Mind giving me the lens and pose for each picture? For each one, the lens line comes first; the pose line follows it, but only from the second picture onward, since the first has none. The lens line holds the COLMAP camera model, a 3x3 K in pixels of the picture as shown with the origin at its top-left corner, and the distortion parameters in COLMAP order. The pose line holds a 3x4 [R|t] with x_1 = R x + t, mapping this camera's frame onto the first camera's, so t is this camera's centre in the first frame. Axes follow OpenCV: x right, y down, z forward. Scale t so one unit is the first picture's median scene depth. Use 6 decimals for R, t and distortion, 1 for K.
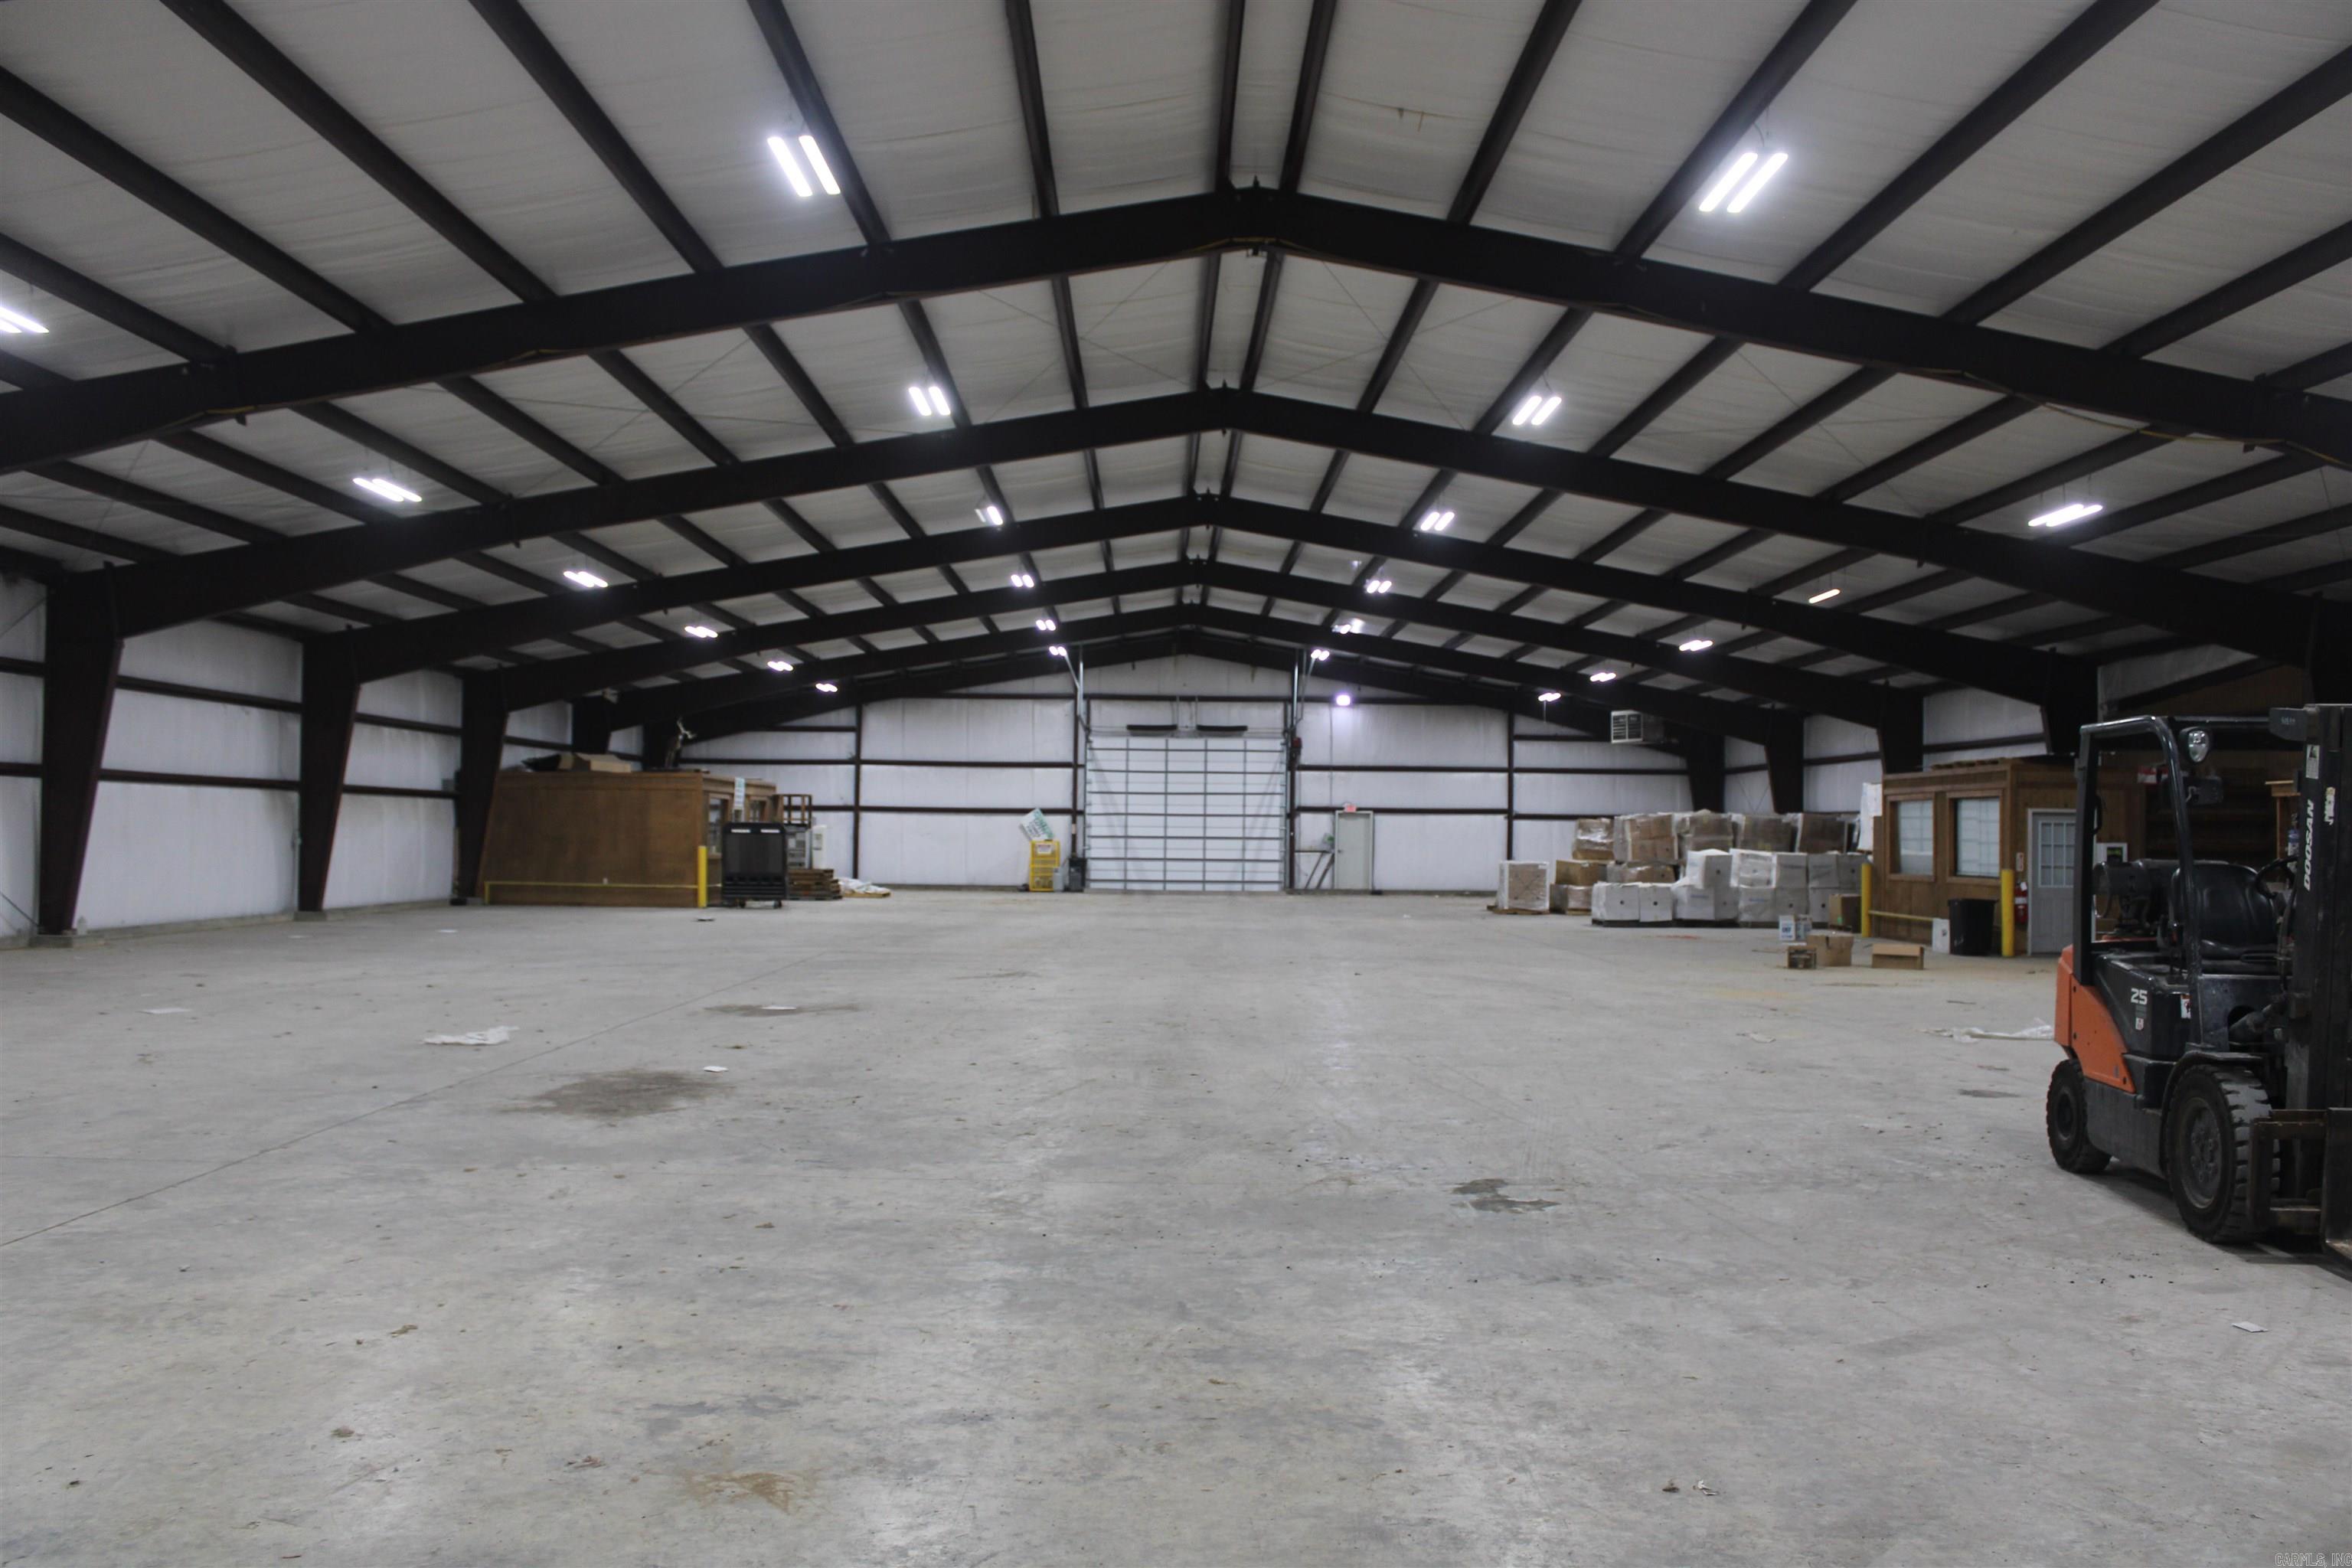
lens RADIAL K [[2325.1, 0, 1176.6], [0, 2325.1, 789.2], [0, 0, 1]] dist [-0.115578, 0.000000]
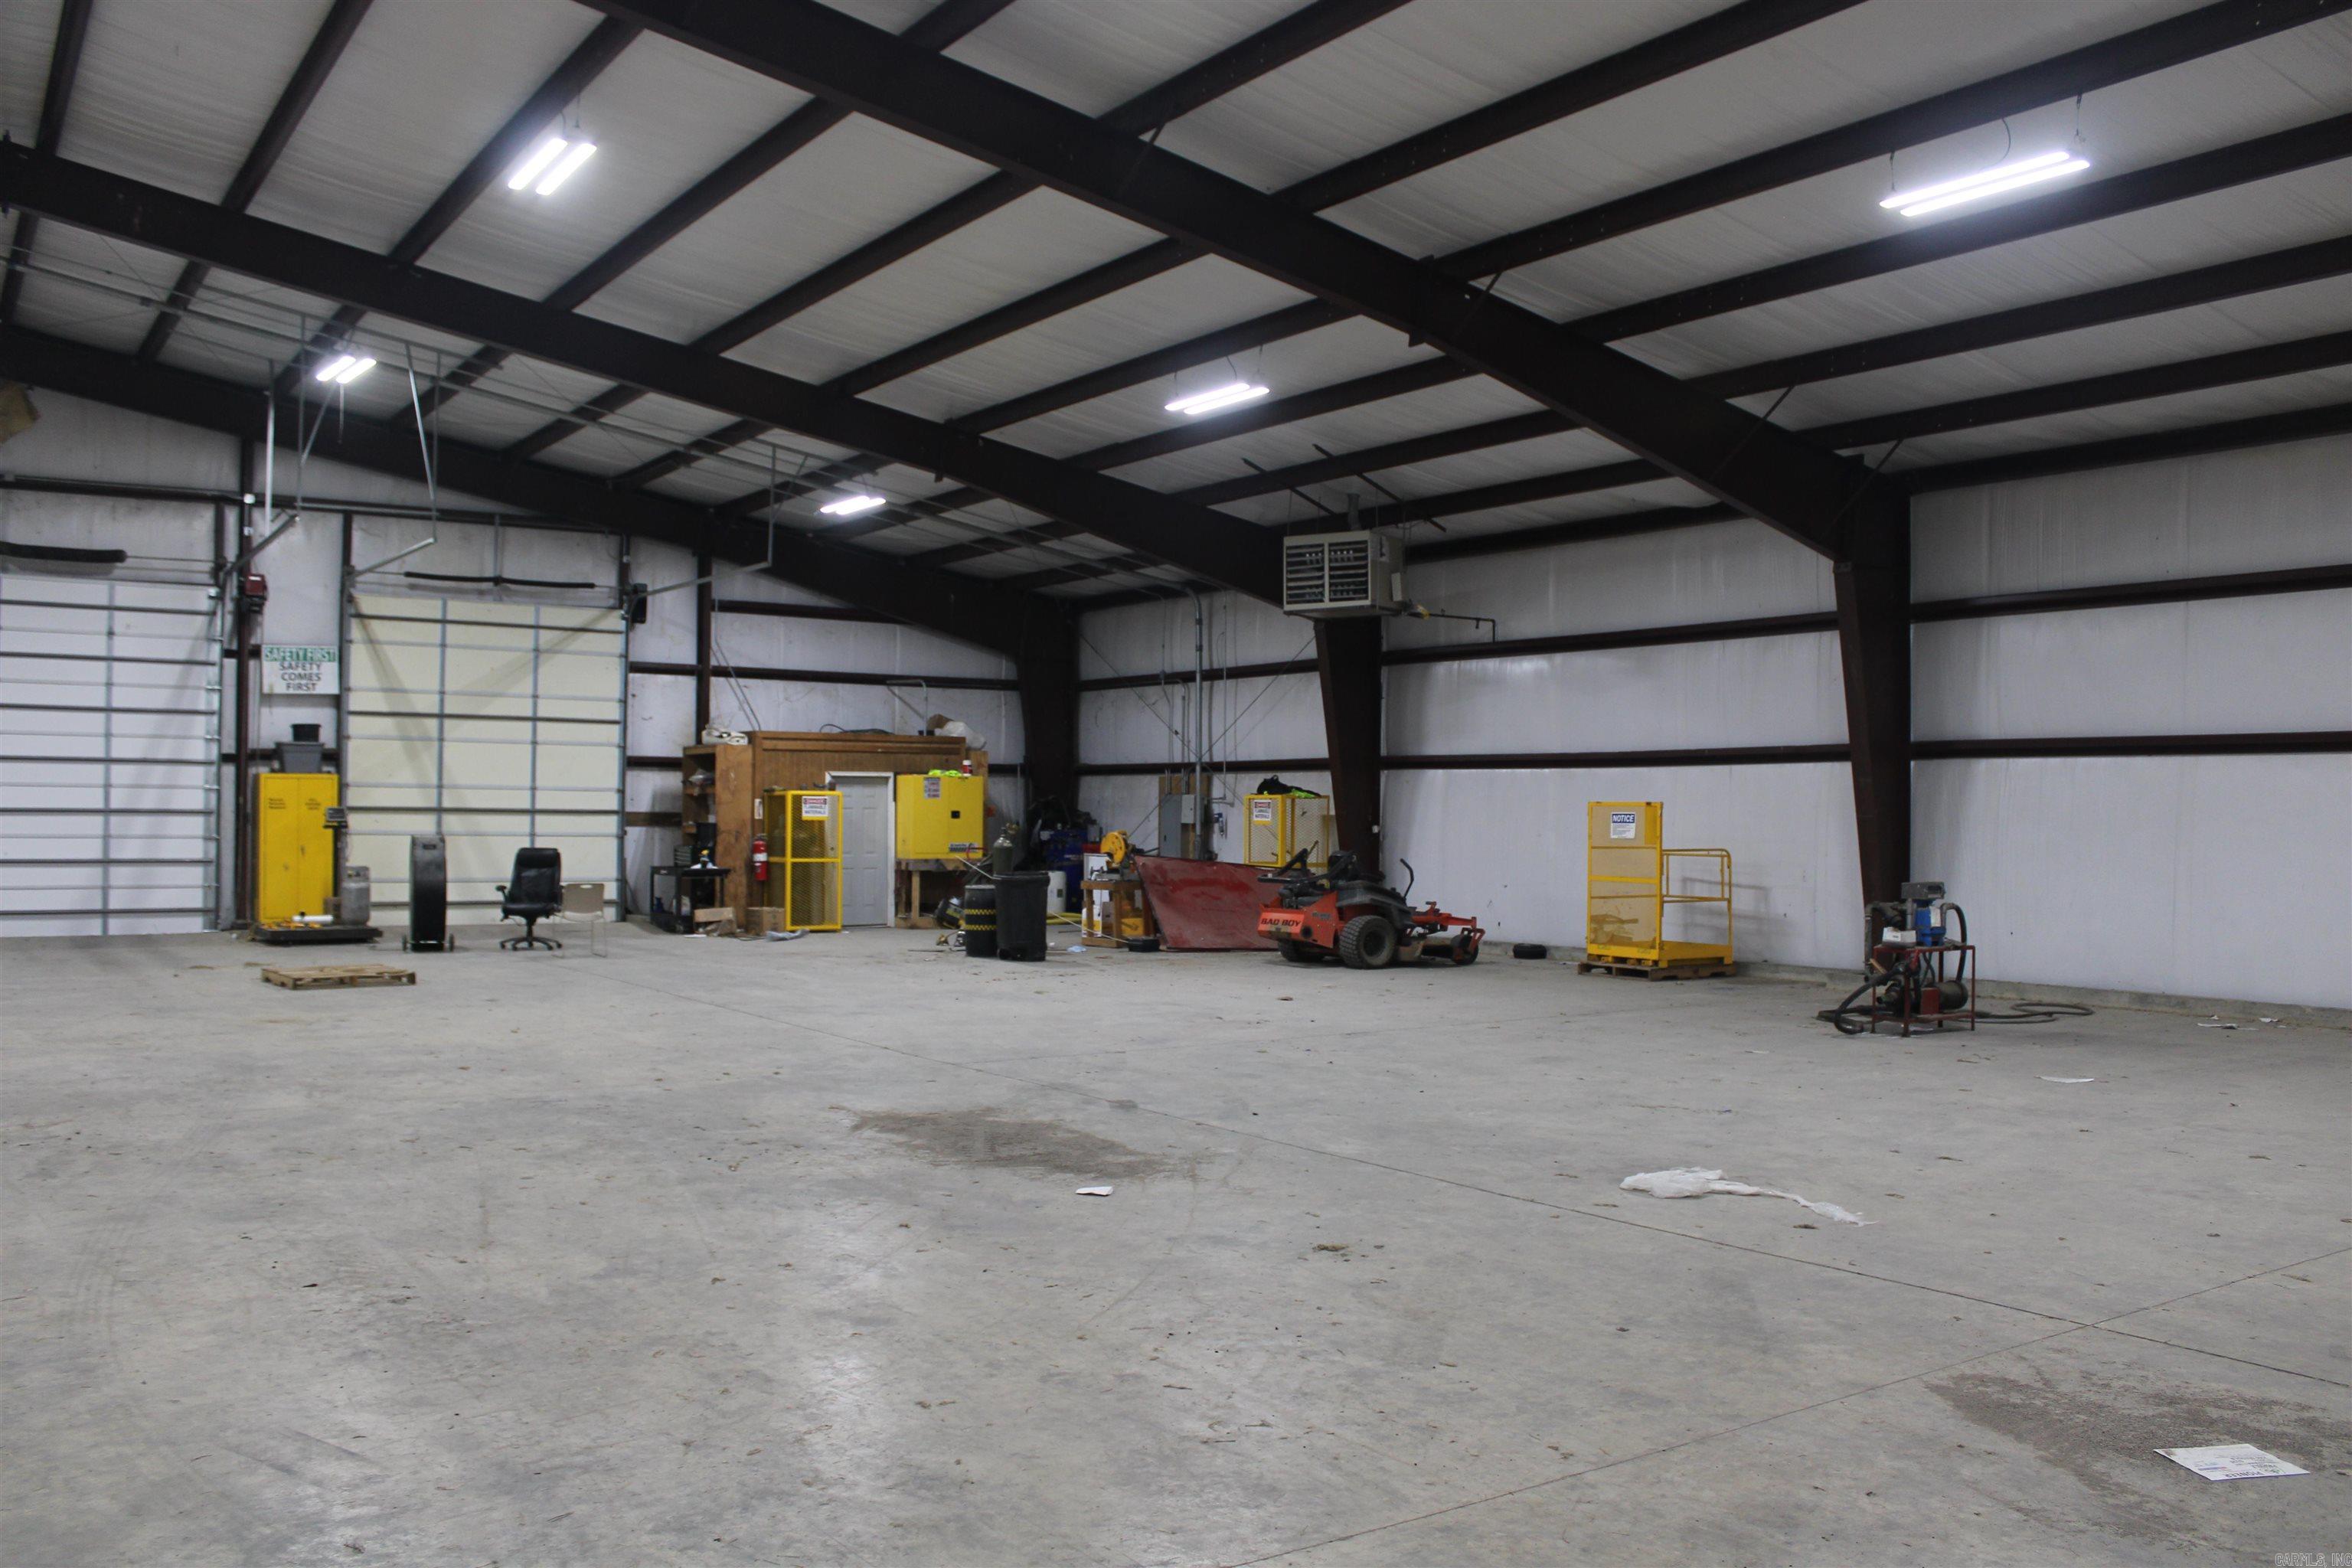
lens RADIAL K [[1995.4, 0, 1164.0], [0, 1995.4, 797.0], [0, 0, 1]] dist [-0.159698, 0.159889]
pose [[0.837831, -0.000459, 0.545930, -0.002852], [-0.008661, 0.999863, 0.014132, 0.008589], [-0.545861, -0.016569, 0.837712, 0.434627]]
